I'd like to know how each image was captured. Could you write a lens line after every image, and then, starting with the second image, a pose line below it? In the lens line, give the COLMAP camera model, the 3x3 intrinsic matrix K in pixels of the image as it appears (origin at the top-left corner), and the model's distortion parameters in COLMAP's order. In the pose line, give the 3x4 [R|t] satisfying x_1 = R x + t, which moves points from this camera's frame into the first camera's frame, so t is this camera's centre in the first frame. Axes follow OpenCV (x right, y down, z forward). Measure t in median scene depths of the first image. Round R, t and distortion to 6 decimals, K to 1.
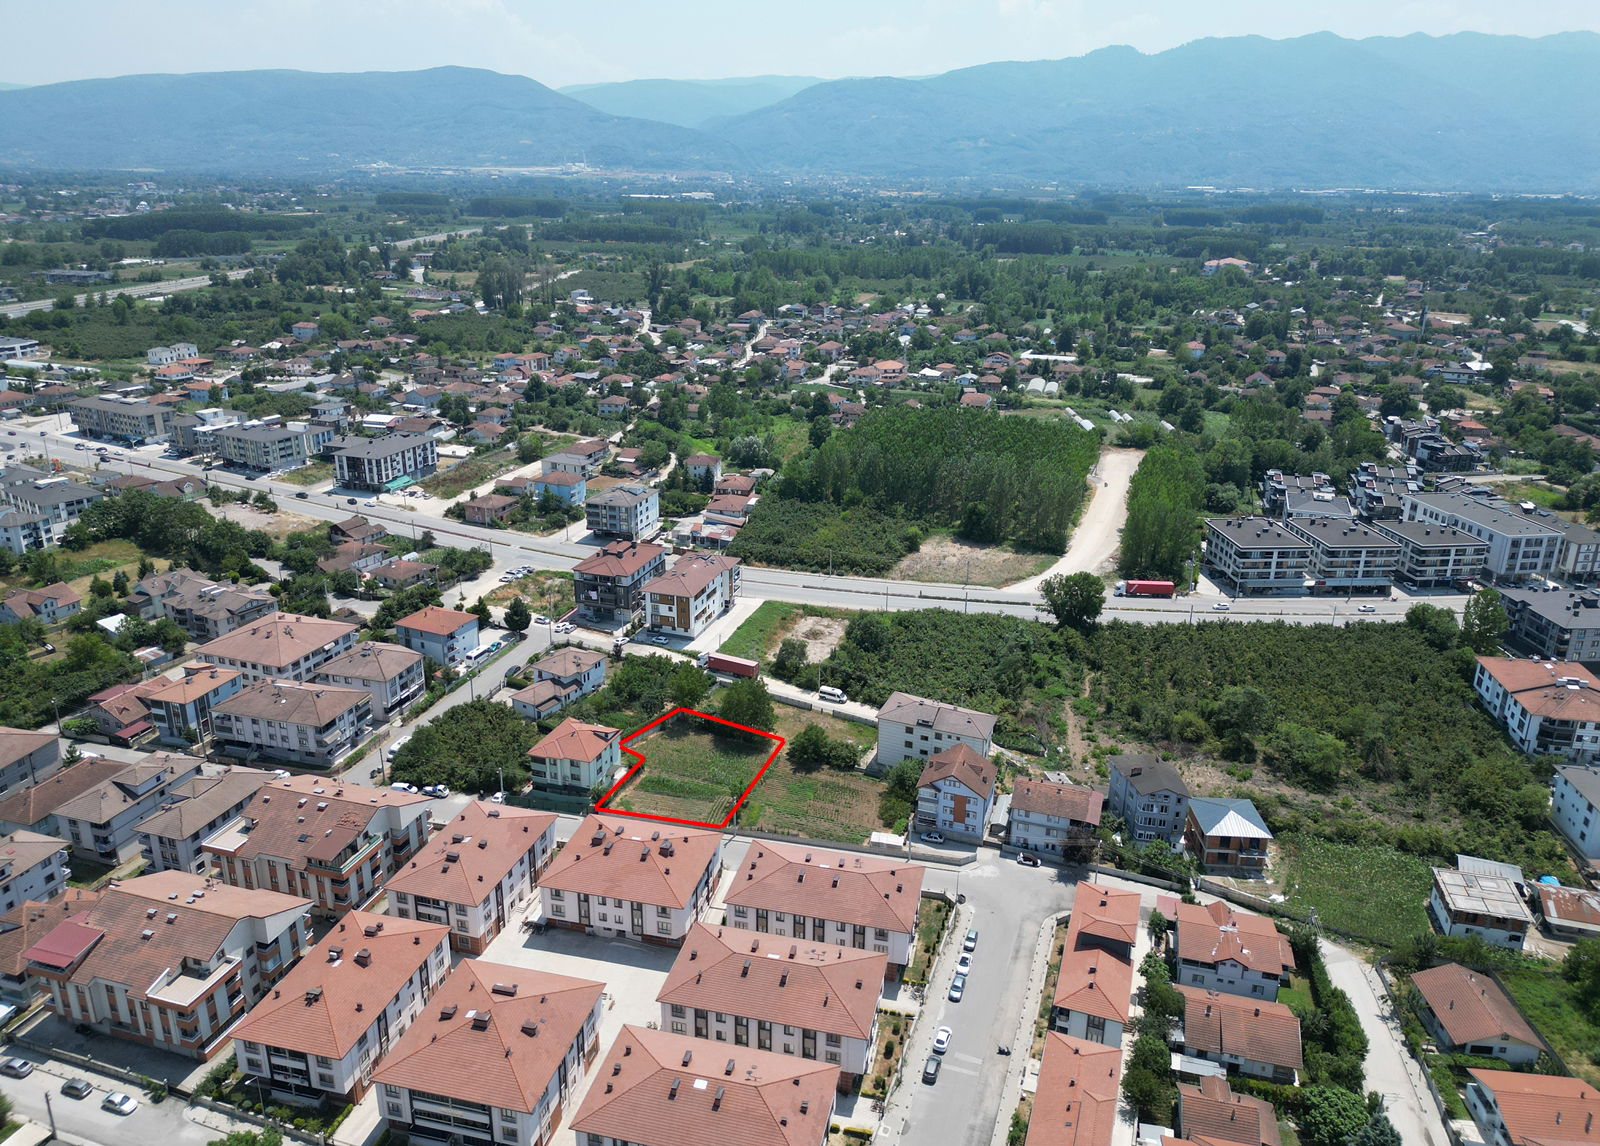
lens RADIAL K [[1113.0, 0, 797.6], [0, 1113.0, 561.1], [0, 0, 1]] dist [0.074166, -0.072179]
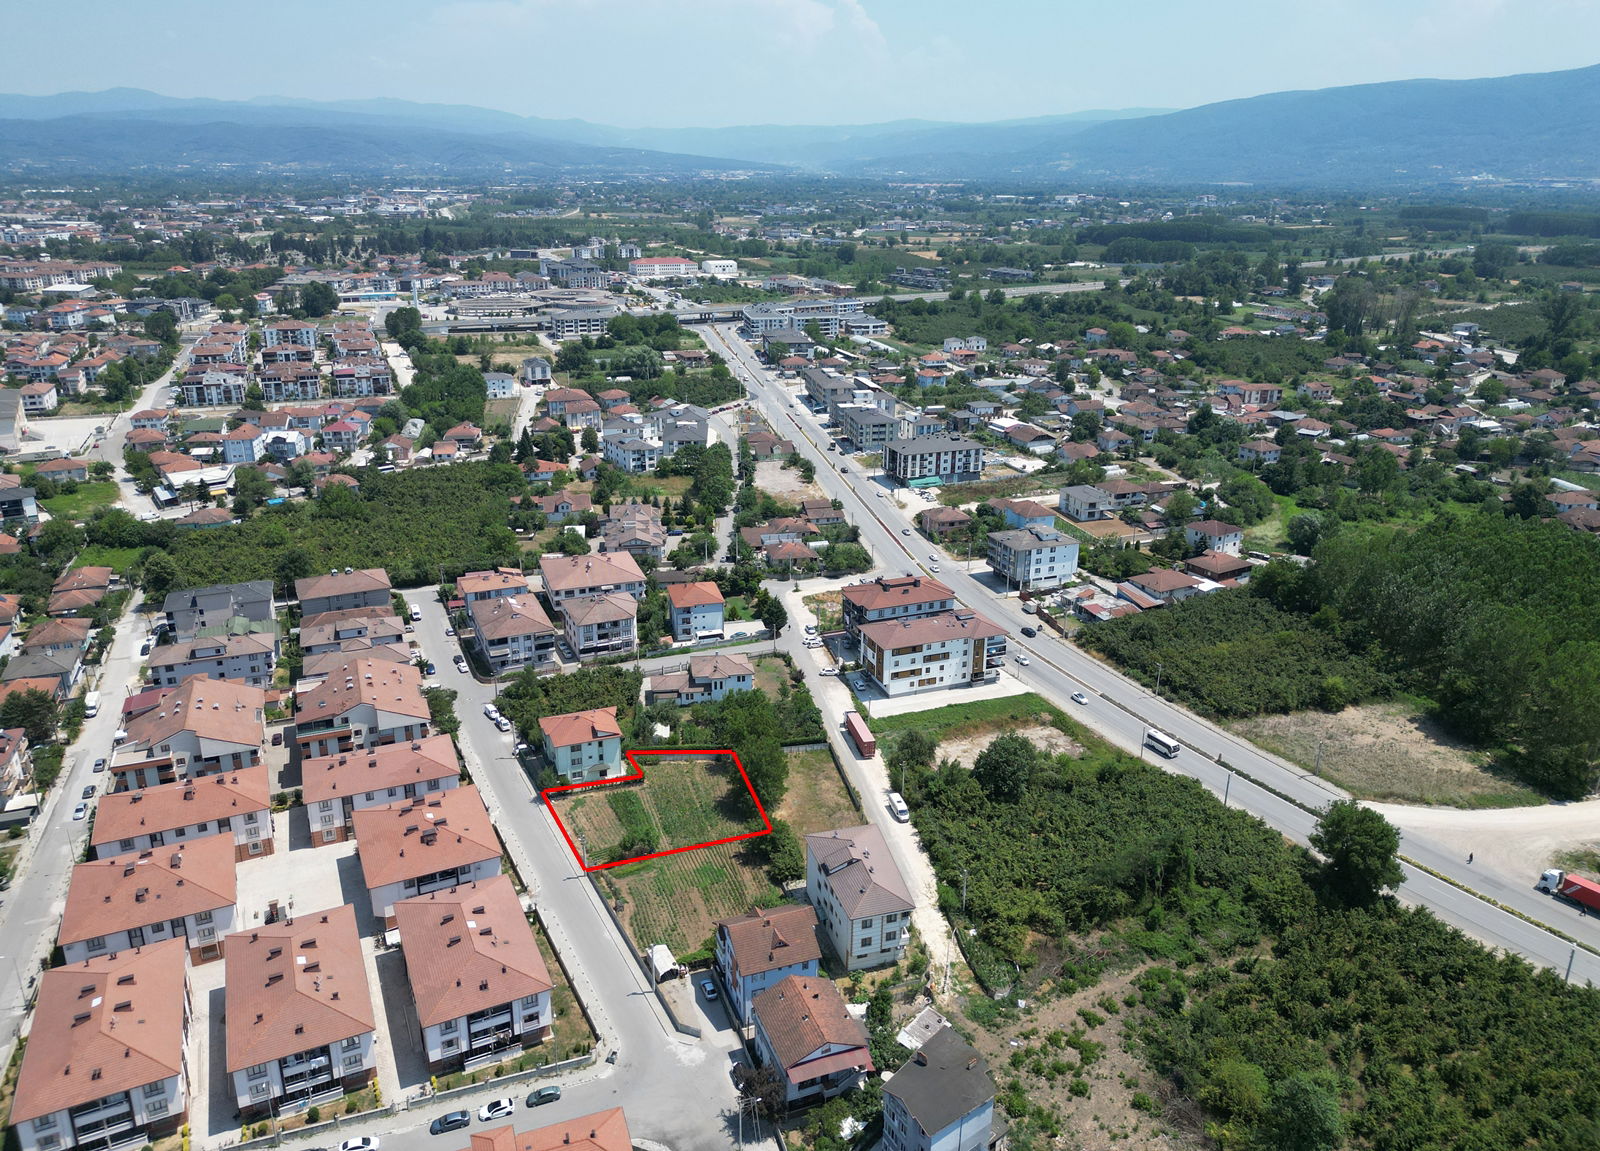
lens RADIAL K [[1113.0, 0, 794.9], [0, 1113.0, 569.3], [0, 0, 1]] dist [0.074166, -0.072179]
pose [[0.638163, 0.256189, -0.726027, 0.470810], [-0.259360, 0.959430, 0.110577, -0.105093], [0.724900, 0.117736, 0.678718, 0.319912]]
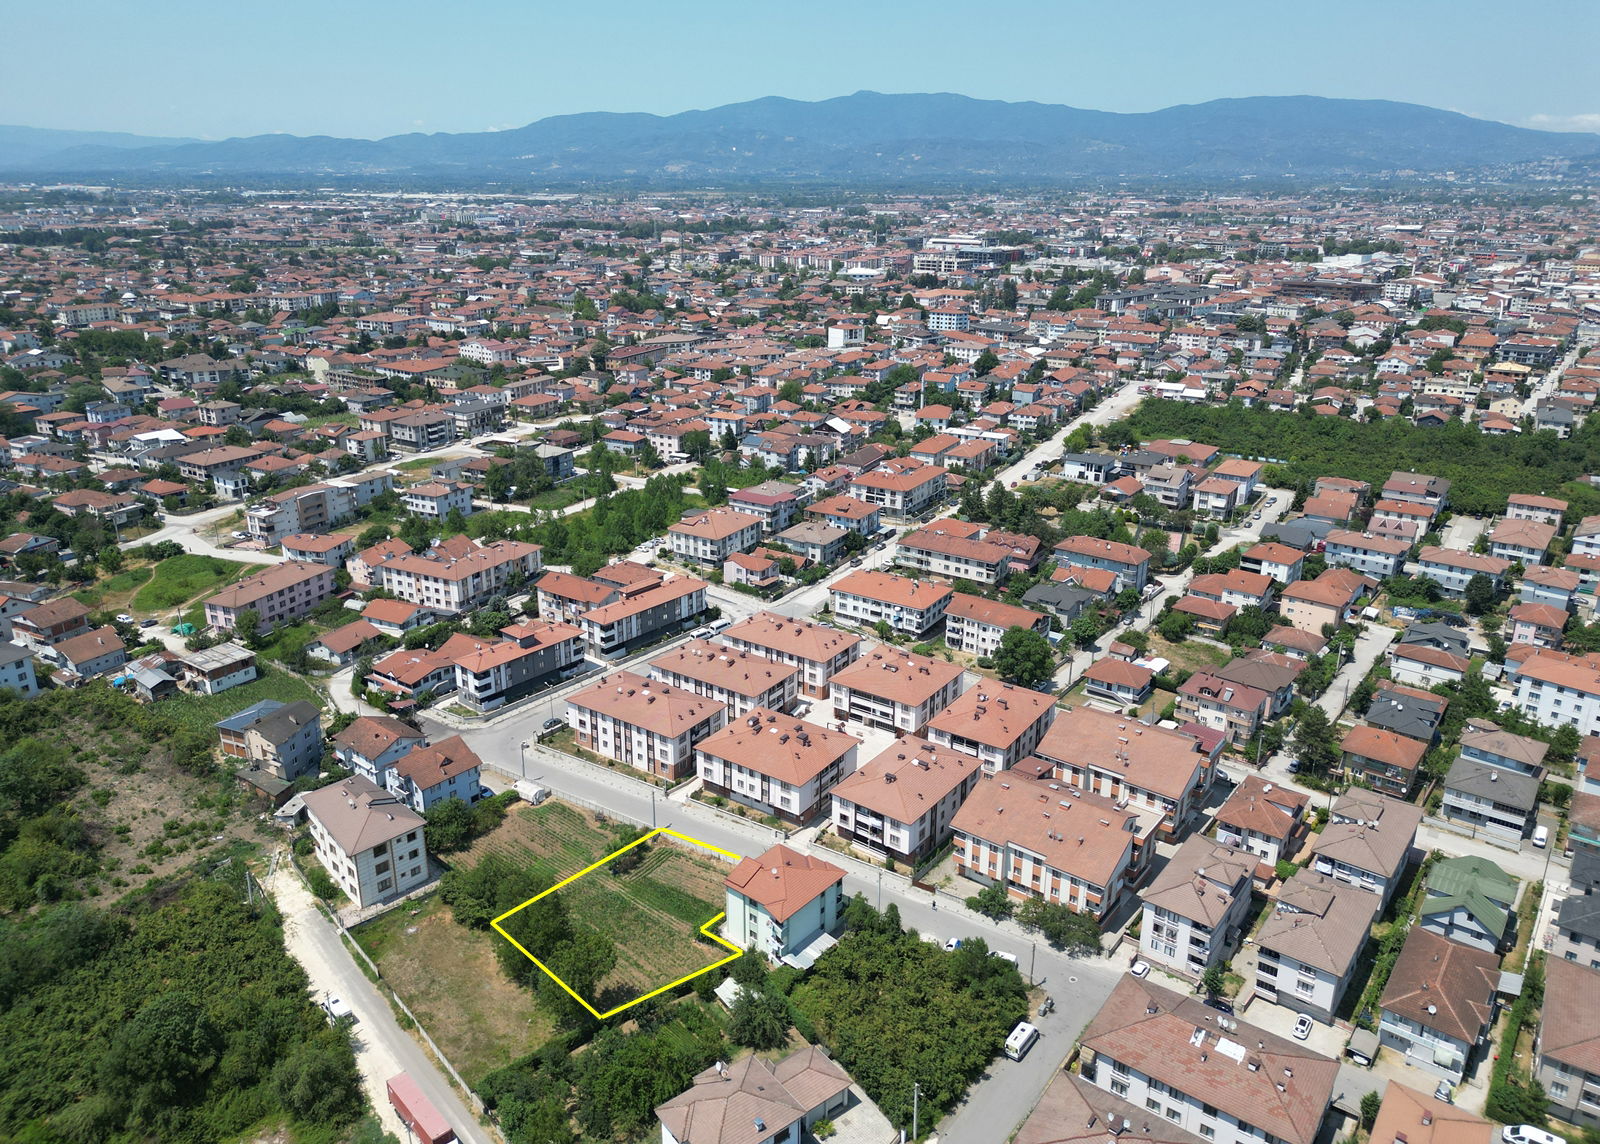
lens RADIAL K [[1113.0, 0, 797.2], [0, 1113.0, 560.0], [0, 0, 1]] dist [0.074166, -0.072179]
pose [[-0.935014, -0.131520, 0.329321, -0.322890], [0.104441, 0.785351, 0.610176, -0.363593], [-0.338883, 0.604918, -0.720578, 1.060412]]
